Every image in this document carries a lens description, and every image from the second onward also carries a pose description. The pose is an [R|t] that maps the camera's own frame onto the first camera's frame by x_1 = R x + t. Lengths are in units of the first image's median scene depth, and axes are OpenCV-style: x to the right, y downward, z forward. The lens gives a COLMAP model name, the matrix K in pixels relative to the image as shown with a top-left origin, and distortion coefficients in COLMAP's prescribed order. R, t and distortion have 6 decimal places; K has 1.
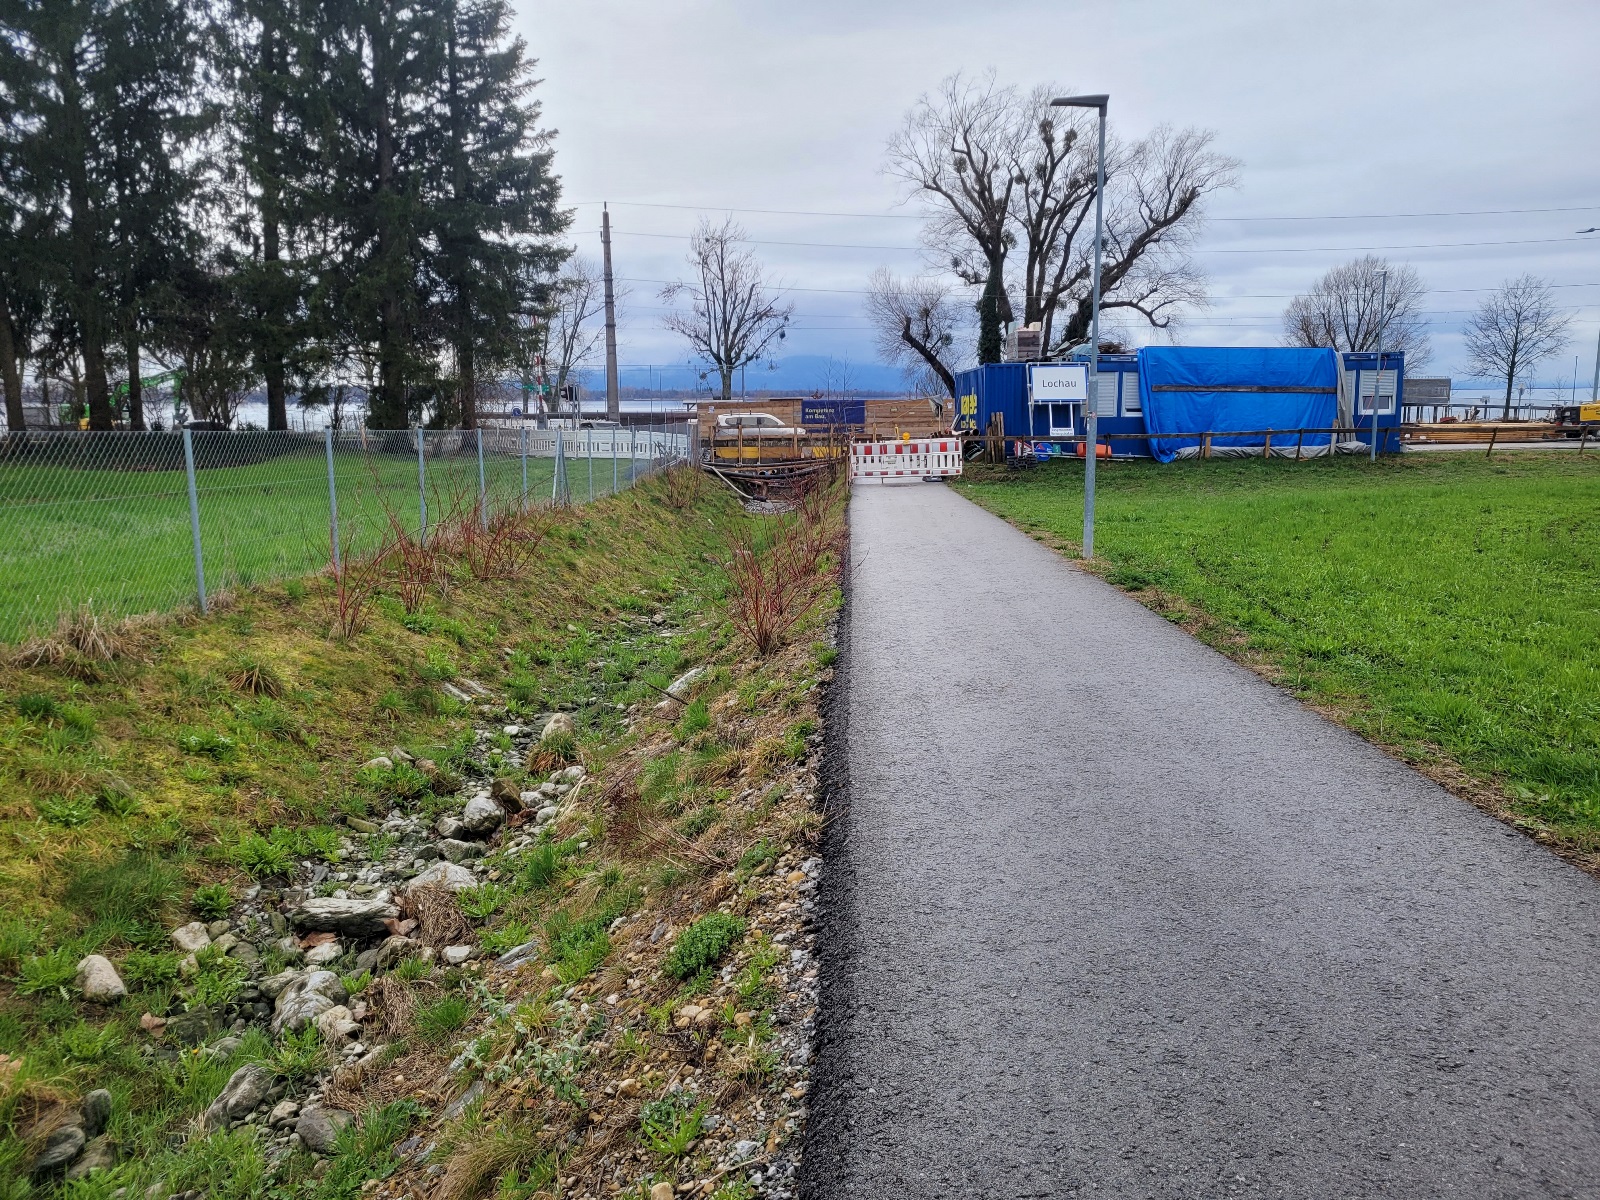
lens RADIAL K [[1181.1, 0, 793.4], [0, 1181.1, 597.2], [0, 0, 1]] dist [0.039435, -0.005654]
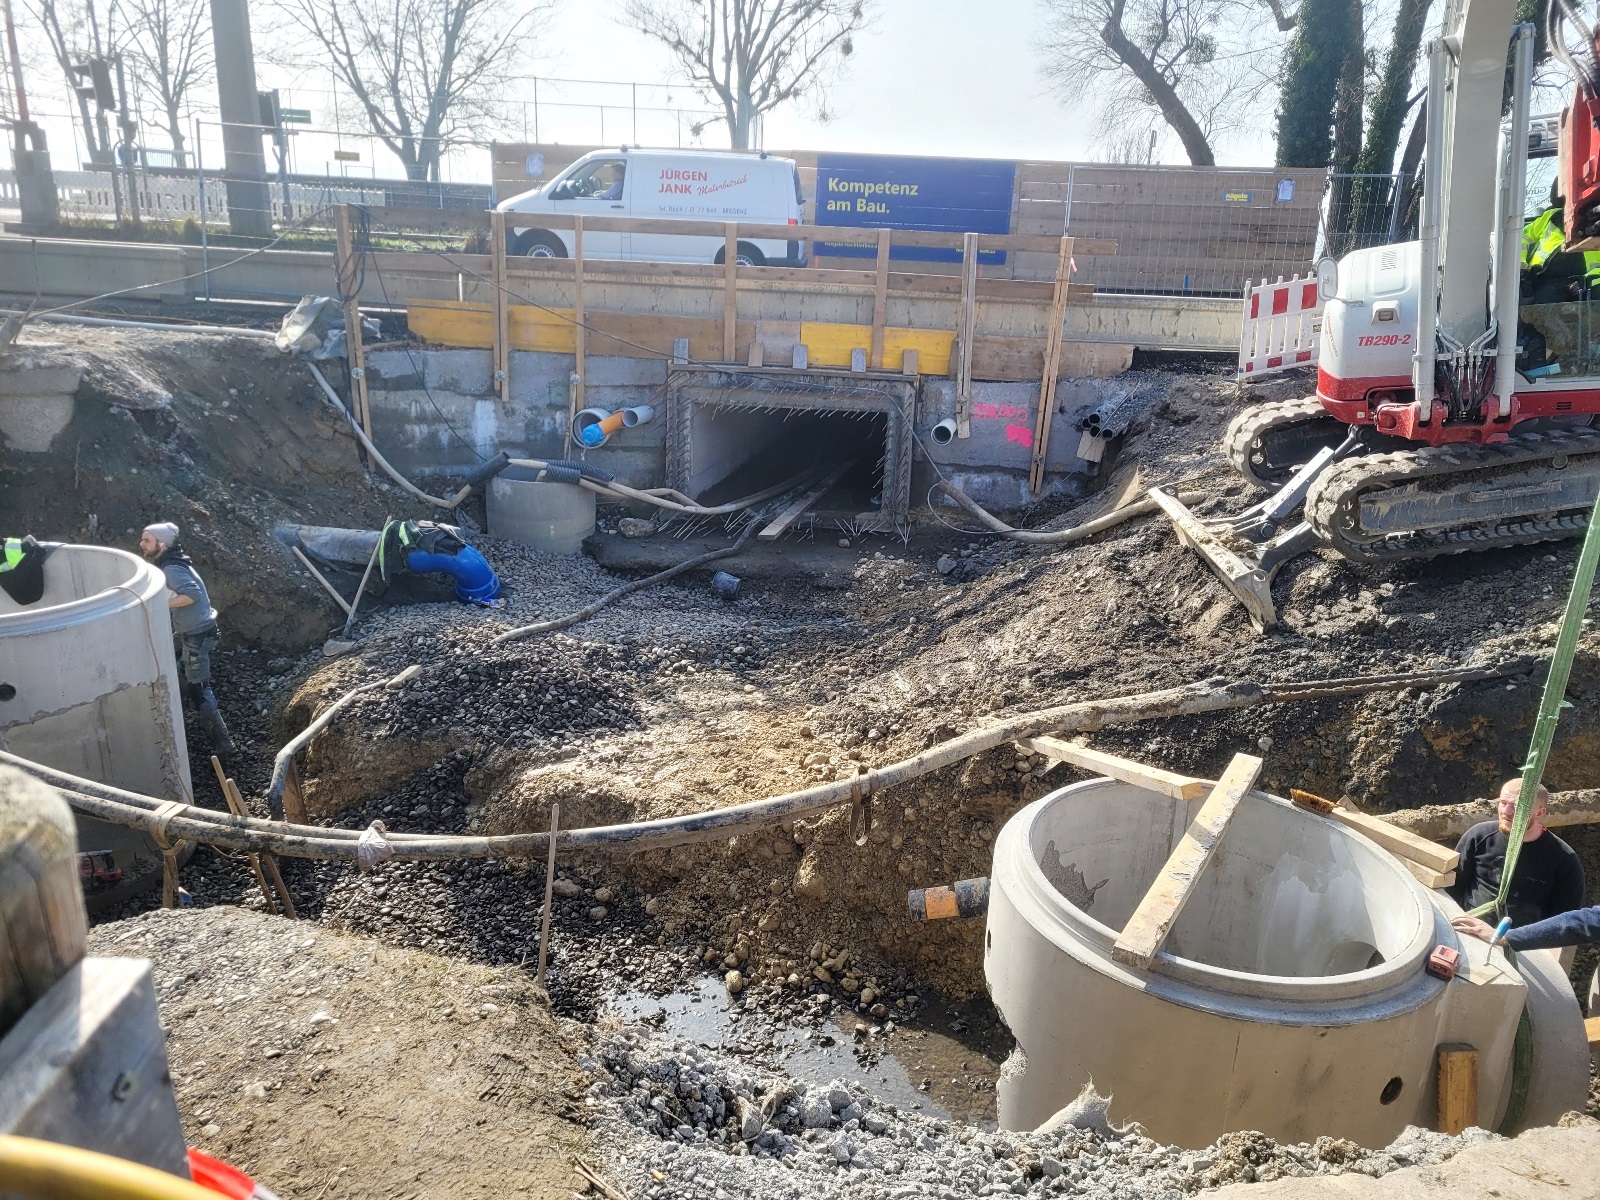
lens RADIAL K [[1204.2, 0, 813.3], [0, 1204.2, 575.0], [0, 0, 1]] dist [0.049649, -0.008144]
pose [[0.995770, 0.071156, -0.058126, 0.025784], [-0.062977, 0.989232, 0.132116, -0.075299], [0.066901, -0.127896, 0.989529, 0.517339]]
